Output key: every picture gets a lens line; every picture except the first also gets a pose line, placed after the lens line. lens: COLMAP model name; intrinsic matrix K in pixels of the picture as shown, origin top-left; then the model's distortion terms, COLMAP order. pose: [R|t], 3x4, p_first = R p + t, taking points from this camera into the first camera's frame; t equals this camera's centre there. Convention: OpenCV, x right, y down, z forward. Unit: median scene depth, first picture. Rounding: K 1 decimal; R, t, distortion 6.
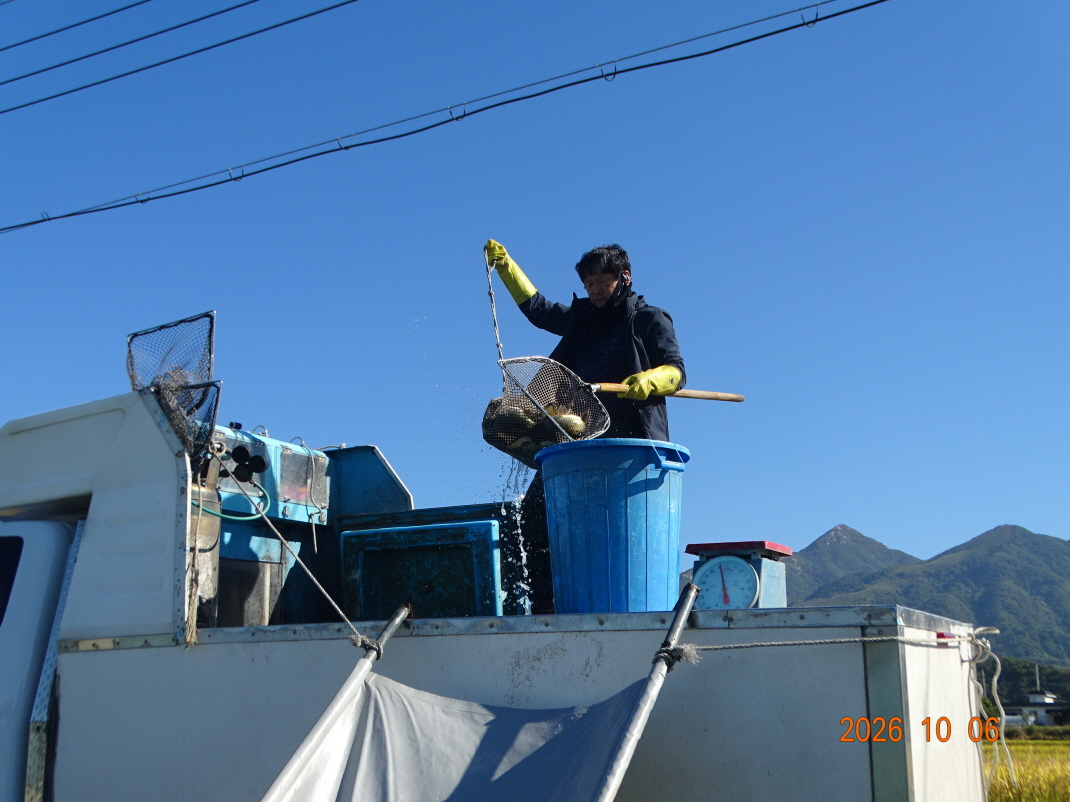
lens RADIAL K [[1500.0, 0, 535.0], [0, 1500.0, 401.0], [0, 0, 1]] dist [0.205012, 0.100298]
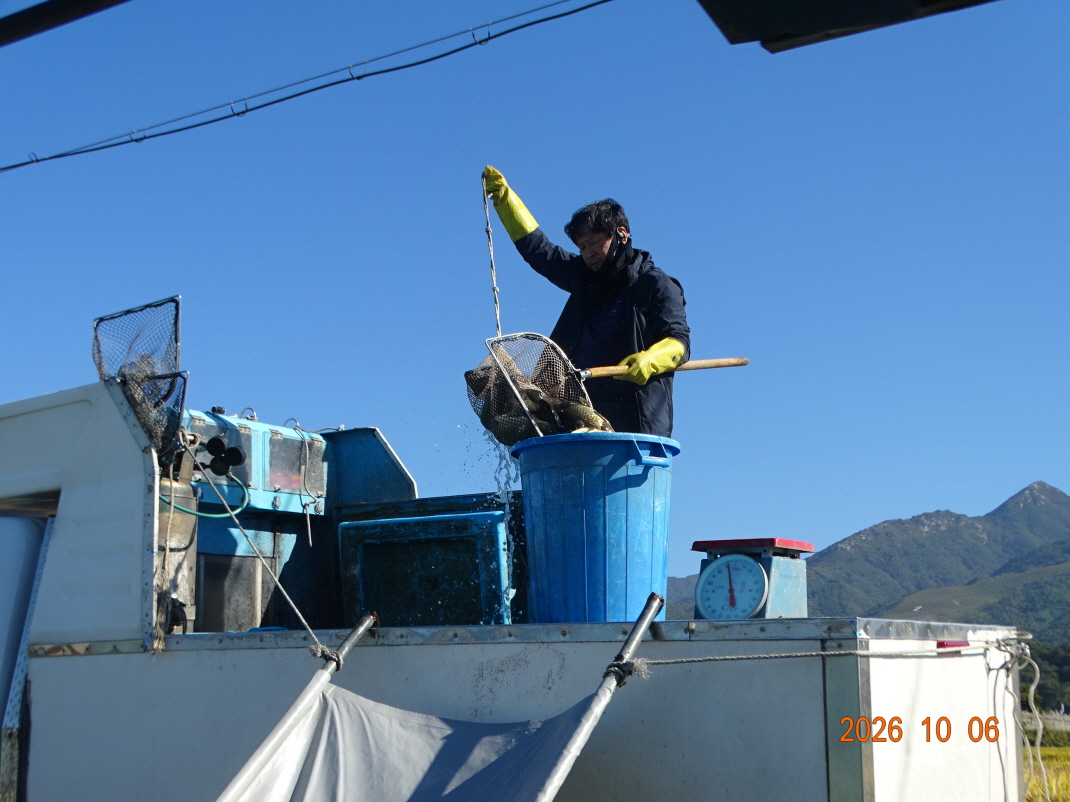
lens RADIAL K [[1934.1, 0, 535.6], [0, 1934.1, 408.8], [0, 0, 1]] dist [0.324110, -0.019082]
pose [[0.995349, -0.009965, -0.095815, 0.122263], [0.015163, 0.998443, 0.053677, -0.051596], [0.095131, -0.054880, 0.993951, -0.182617]]
